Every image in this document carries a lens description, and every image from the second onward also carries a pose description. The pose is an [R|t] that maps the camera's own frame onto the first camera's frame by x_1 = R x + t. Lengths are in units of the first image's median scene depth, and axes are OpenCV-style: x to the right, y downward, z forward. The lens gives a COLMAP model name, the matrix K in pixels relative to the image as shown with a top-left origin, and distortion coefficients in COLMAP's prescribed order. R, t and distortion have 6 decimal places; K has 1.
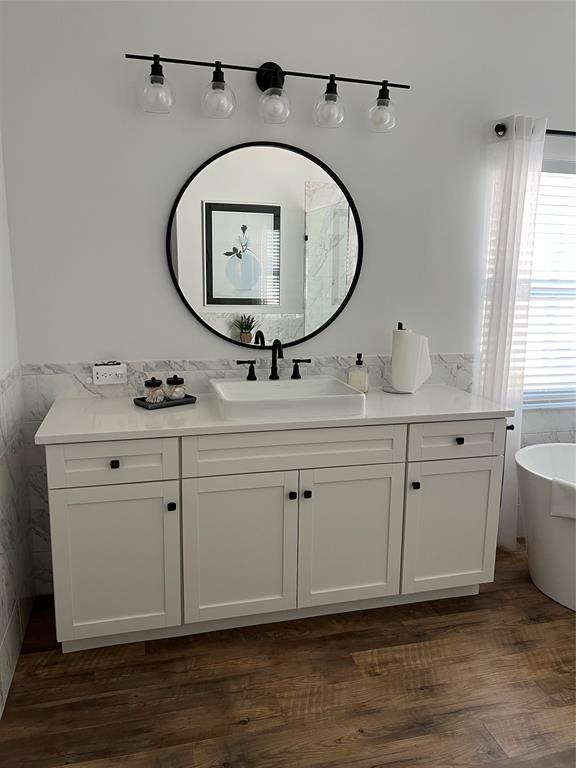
lens RADIAL K [[589.1, 0, 297.9], [0, 589.1, 366.9], [0, 0, 1]] dist [0.011781, -0.014633]
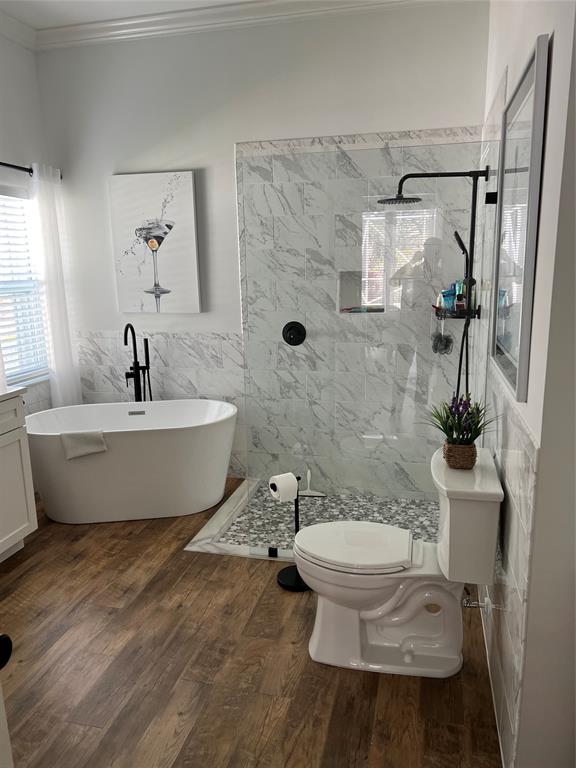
lens RADIAL K [[589.1, 0, 288.2], [0, 589.1, 383.6], [0, 0, 1]] dist [0.011781, -0.014633]
pose [[0.478573, -0.209679, 0.852645, -0.423964], [0.191728, 0.972590, 0.131562, 0.008907], [-0.856860, 0.100514, 0.505657, -0.105429]]
